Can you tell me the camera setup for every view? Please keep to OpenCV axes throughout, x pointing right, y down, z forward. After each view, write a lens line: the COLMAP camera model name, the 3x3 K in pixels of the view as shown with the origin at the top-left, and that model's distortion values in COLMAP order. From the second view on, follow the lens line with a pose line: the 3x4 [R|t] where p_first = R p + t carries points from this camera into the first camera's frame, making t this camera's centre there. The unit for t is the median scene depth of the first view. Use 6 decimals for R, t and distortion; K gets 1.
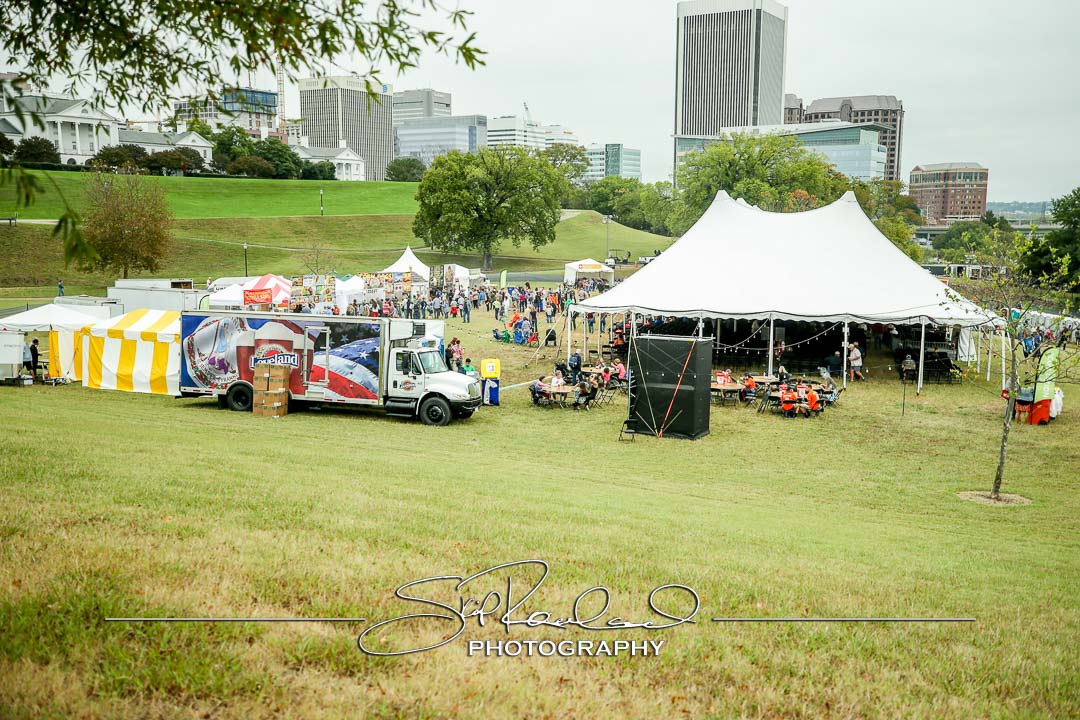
lens RADIAL K [[1081.0, 0, 540.1], [0, 1081.0, 360.4], [0, 0, 1]] dist [0.063694, 0.000000]
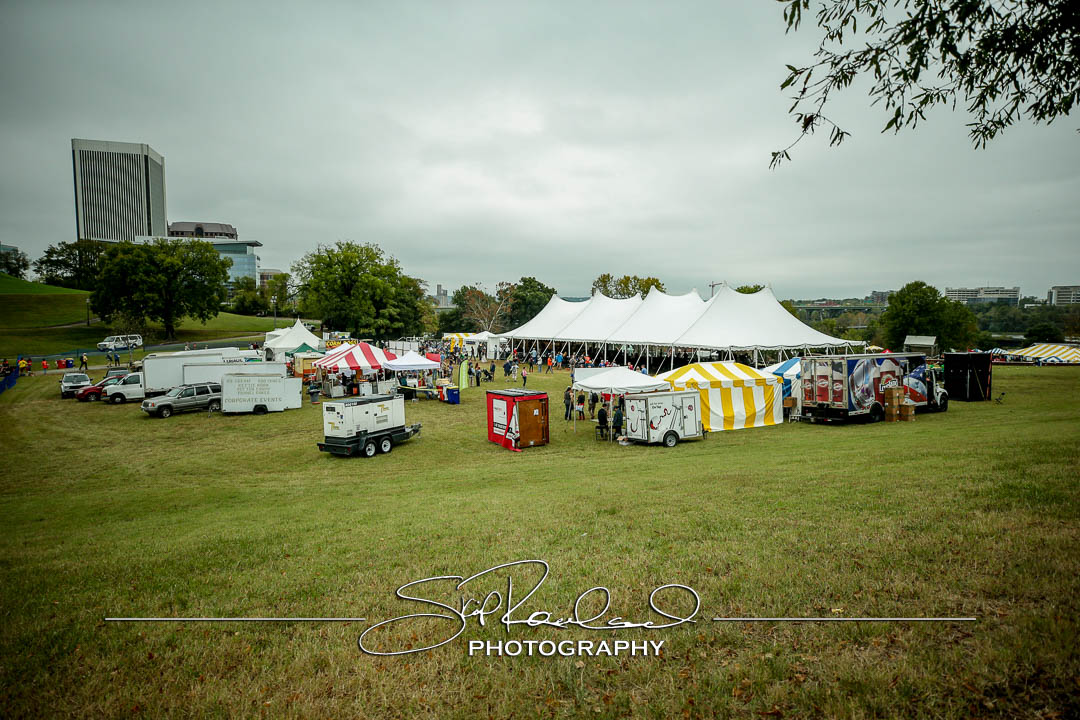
lens RADIAL K [[632.7, 0, 540.2], [0, 632.7, 359.2], [0, 0, 1]] dist [0.000973, -0.000055]
pose [[0.615353, -0.062778, 0.785748, -1.203582], [0.095930, 0.995378, 0.004400, -0.083898], [-0.782393, 0.072669, 0.618531, 0.815646]]
